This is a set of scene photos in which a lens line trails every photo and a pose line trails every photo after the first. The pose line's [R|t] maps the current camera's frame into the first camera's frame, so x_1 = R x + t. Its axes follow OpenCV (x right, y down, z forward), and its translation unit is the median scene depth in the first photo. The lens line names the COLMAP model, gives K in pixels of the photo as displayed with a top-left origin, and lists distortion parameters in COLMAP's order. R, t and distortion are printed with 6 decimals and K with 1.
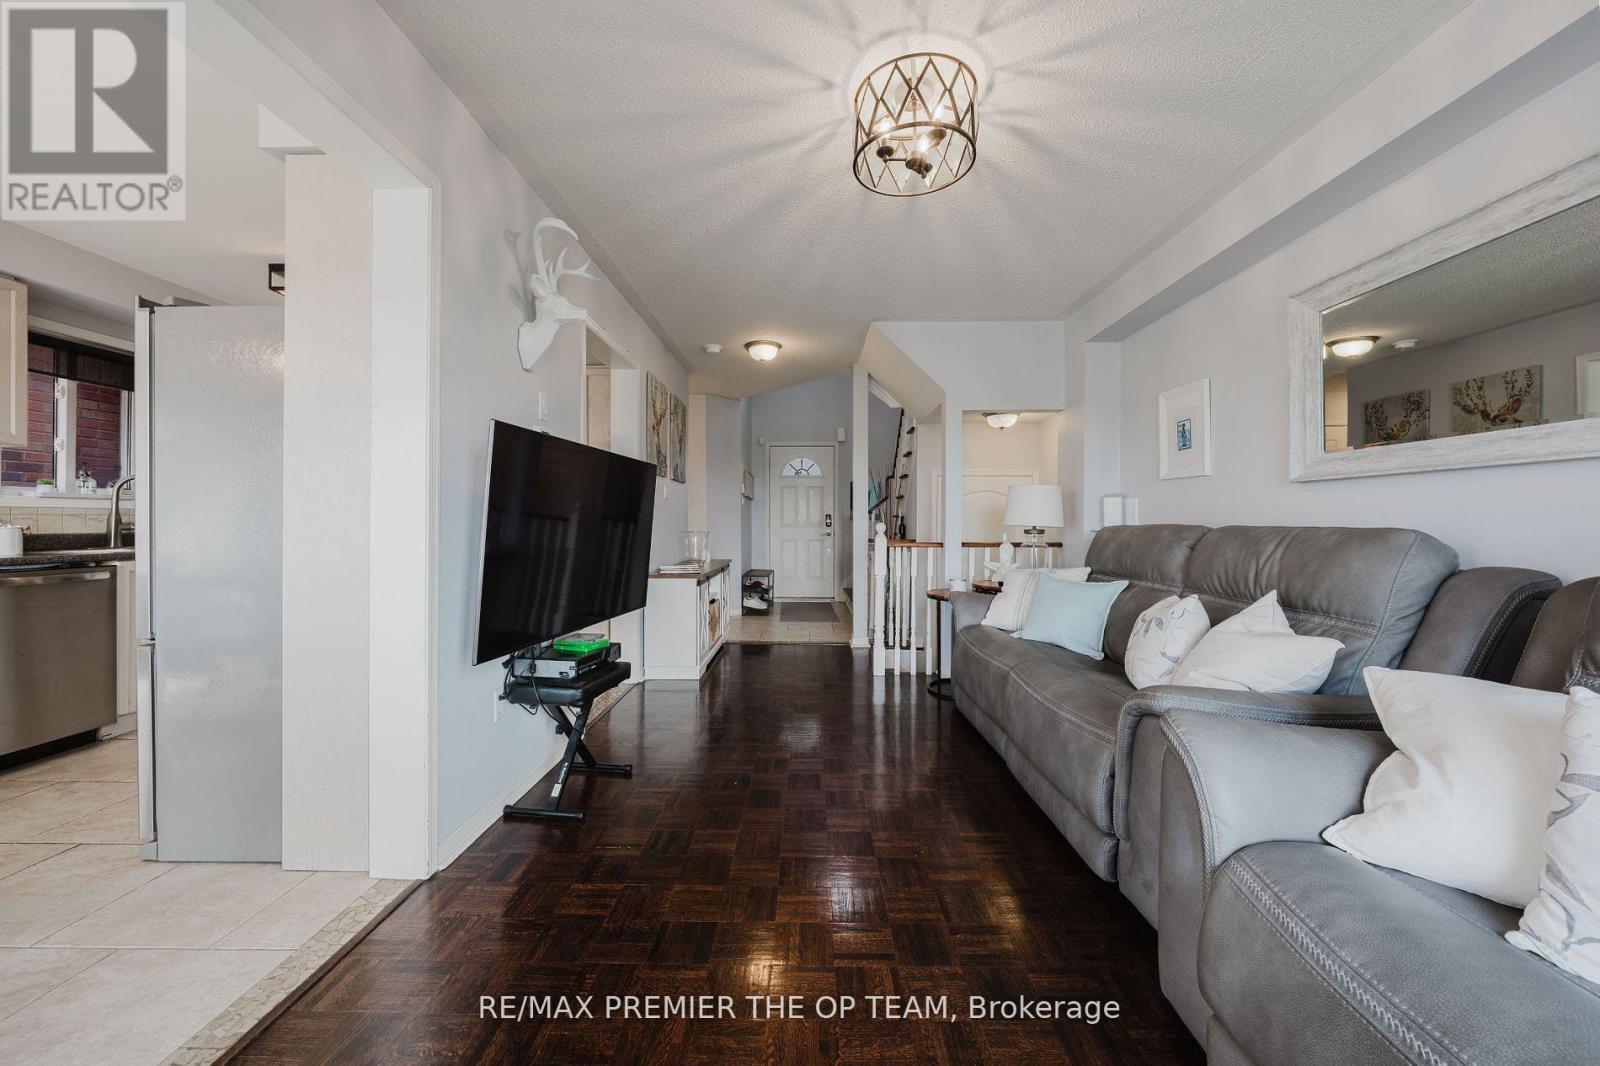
lens RADIAL K [[574.4, 0, 804.6], [0, 574.4, 524.4], [0, 0, 1]] dist [-0.010646, -0.000231]
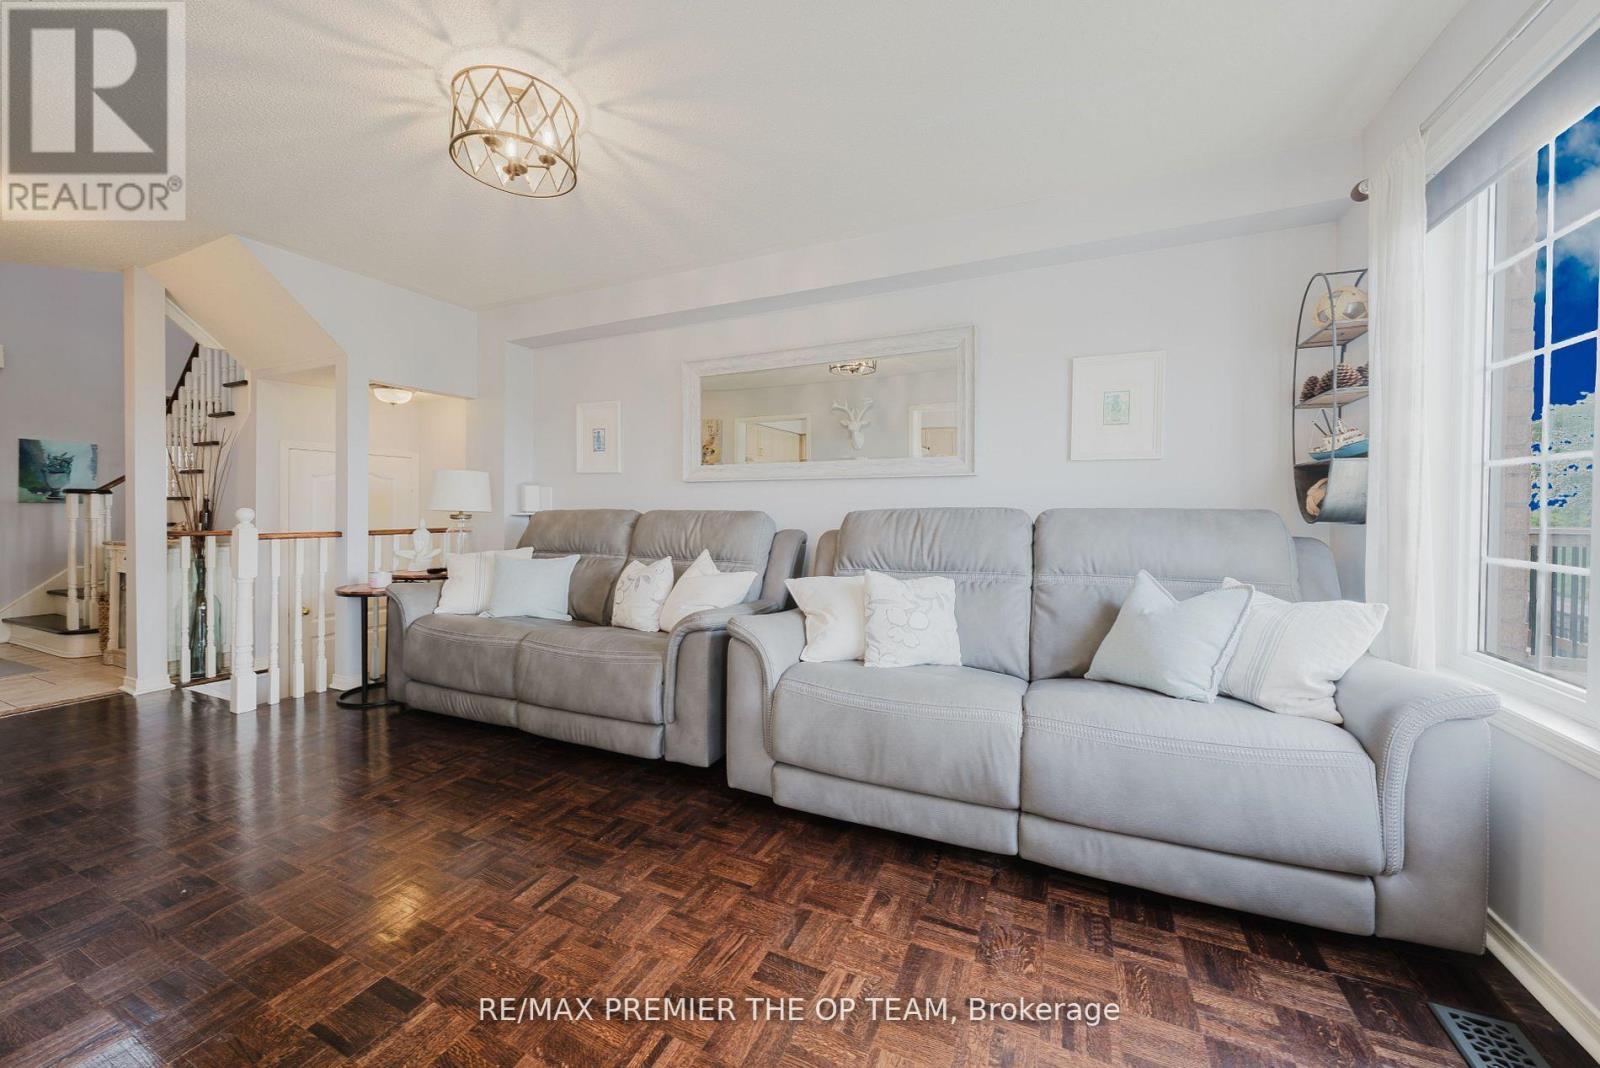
lens RADIAL K [[574.4, 0, 809.7], [0, 574.4, 522.9], [0, 0, 1]] dist [-0.010646, -0.000231]
pose [[0.396920, -0.021215, 0.917608, -0.397906], [0.000700, 0.999740, 0.022811, 0.001342], [-0.917853, -0.008412, 0.396831, 0.054467]]
